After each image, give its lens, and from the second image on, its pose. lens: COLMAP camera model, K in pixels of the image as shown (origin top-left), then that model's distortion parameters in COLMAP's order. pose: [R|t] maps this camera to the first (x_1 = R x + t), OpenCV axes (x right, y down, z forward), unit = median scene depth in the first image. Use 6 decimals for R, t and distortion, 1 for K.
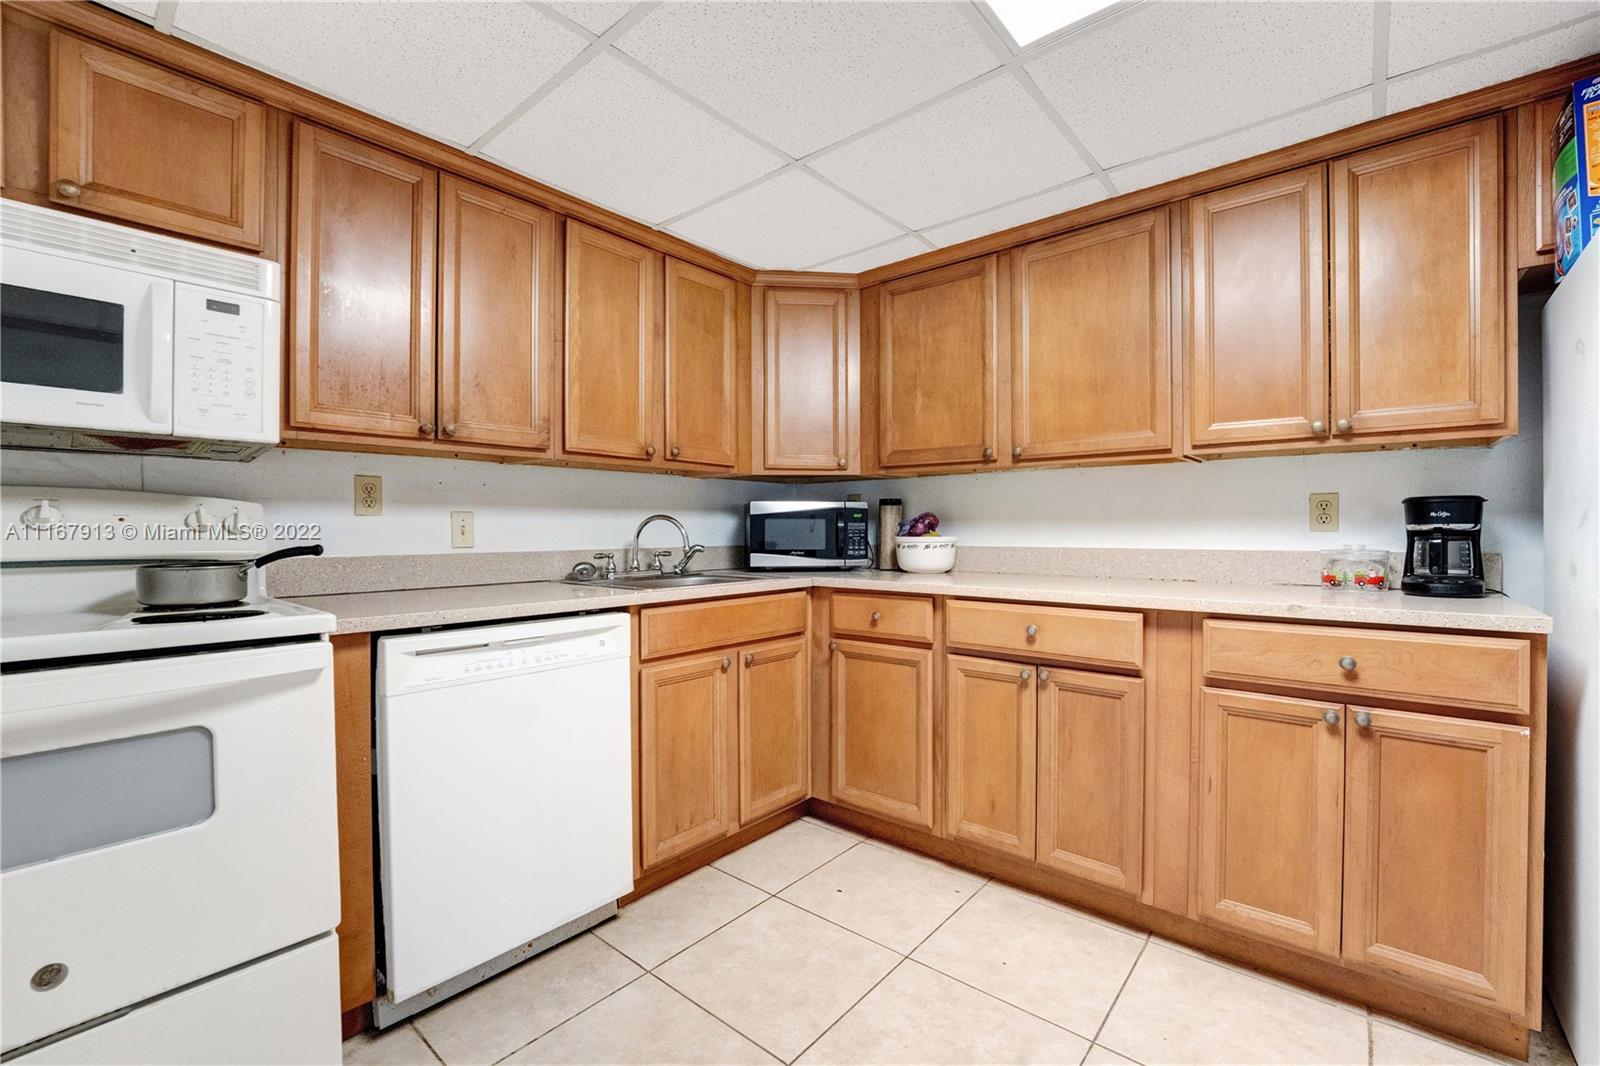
lens RADIAL K [[655.7, 0, 887.0], [0, 655.7, 535.3], [0, 0, 1]] dist [-0.034052, 0.003676]
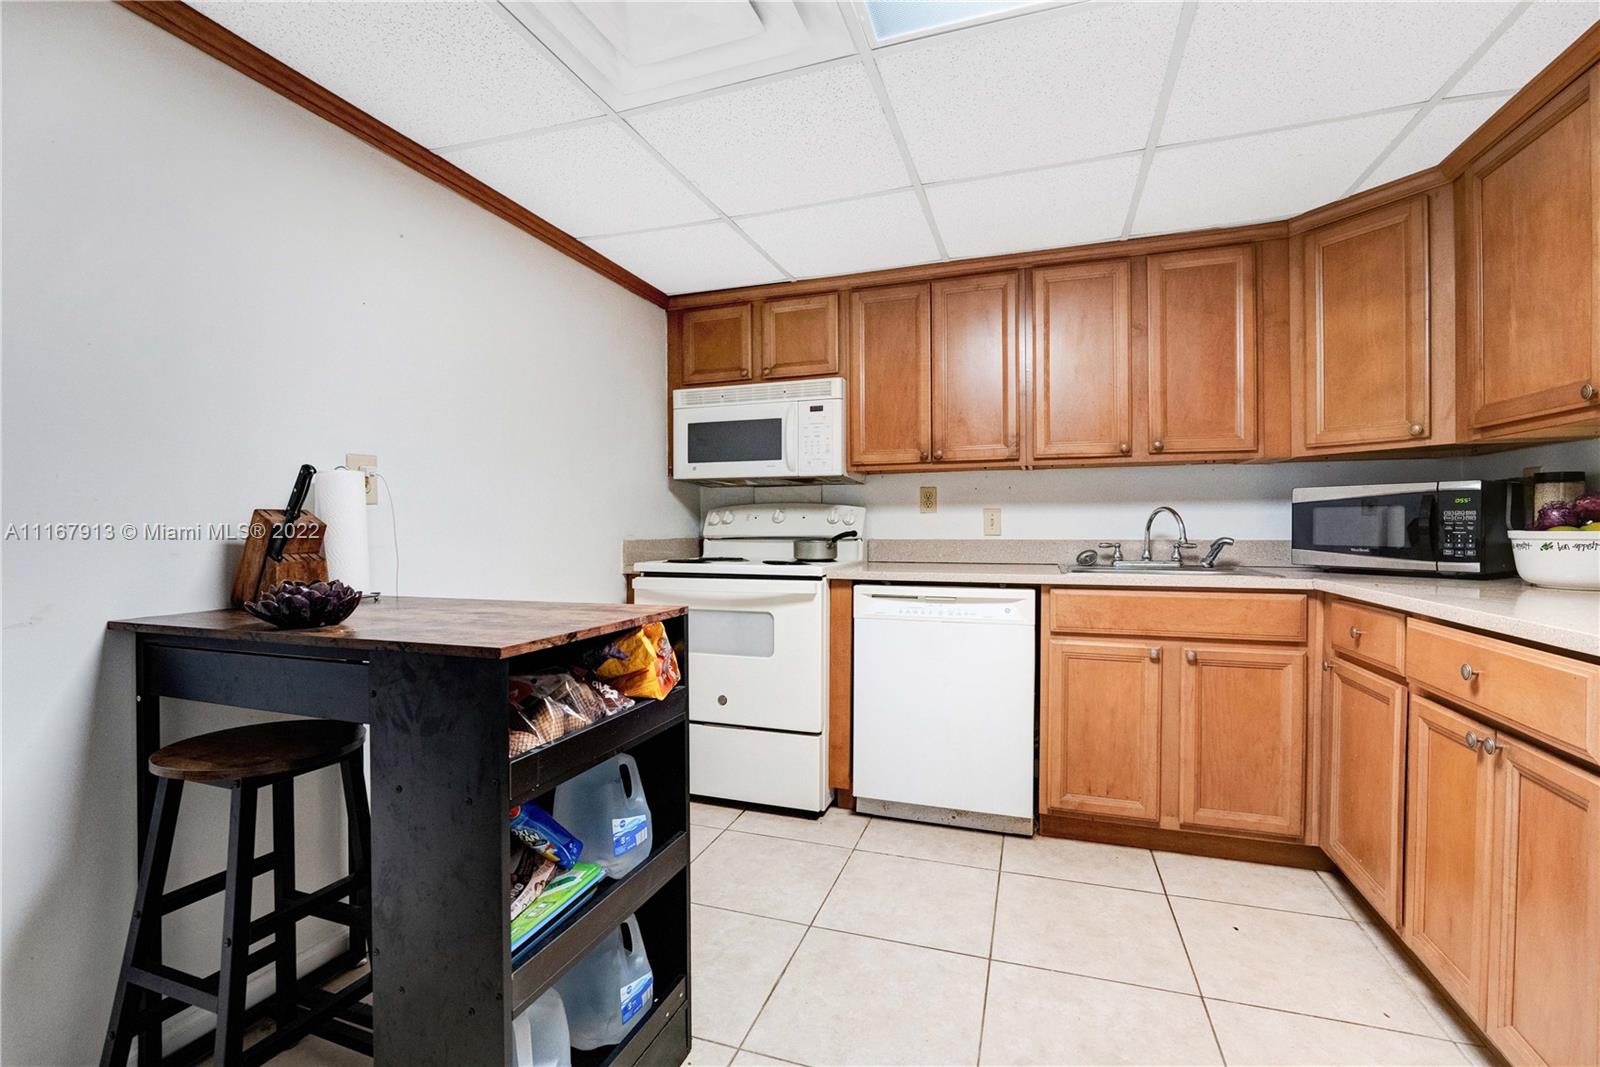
lens RADIAL K [[666.3, 0, 797.1], [0, 666.3, 531.1], [0, 0, 1]] dist [-0.029726, 0.005368]
pose [[0.369206, 0.009269, -0.929301, 0.507600], [-0.004388, 0.999957, 0.008230, 0.000607], [0.929337, 0.001039, 0.369230, 0.110711]]
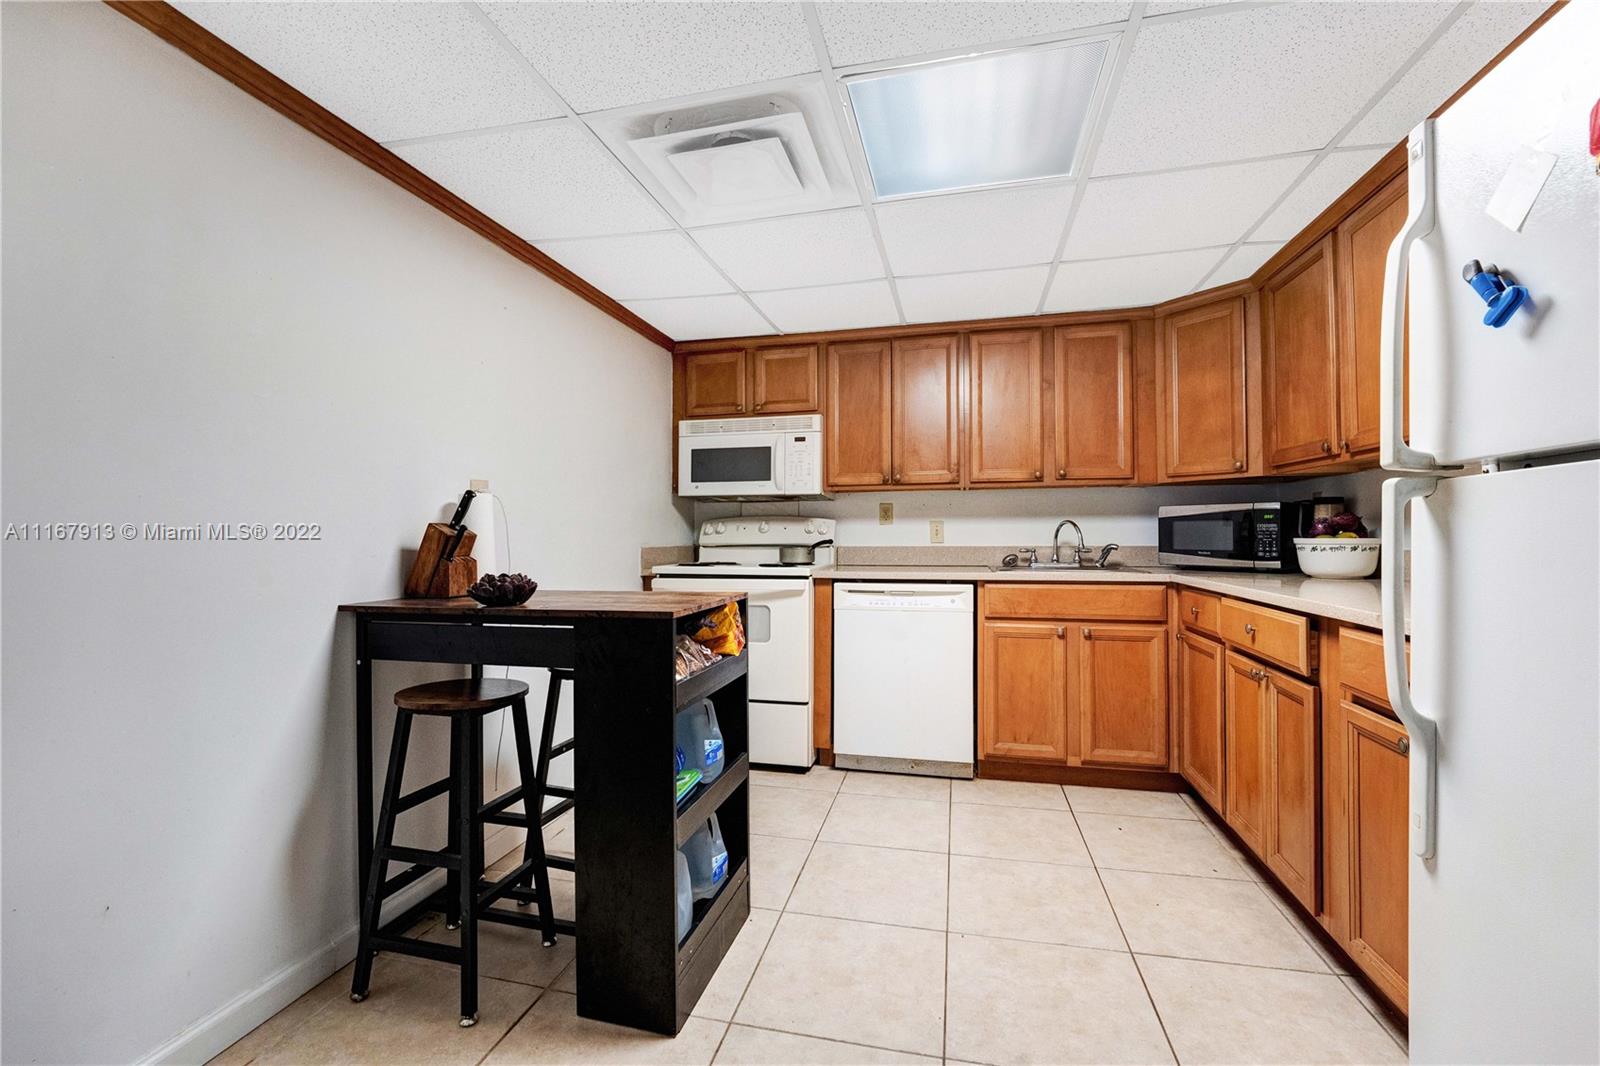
lens RADIAL K [[629.7, 0, 841.8], [0, 629.7, 527.2], [0, 0, 1]] dist [-0.018413, -0.000065]
pose [[0.509257, -0.009250, -0.860565, 0.647214], [-0.003707, 0.999909, -0.012941, 0.000916], [0.860607, 0.009781, 0.509176, -0.044168]]
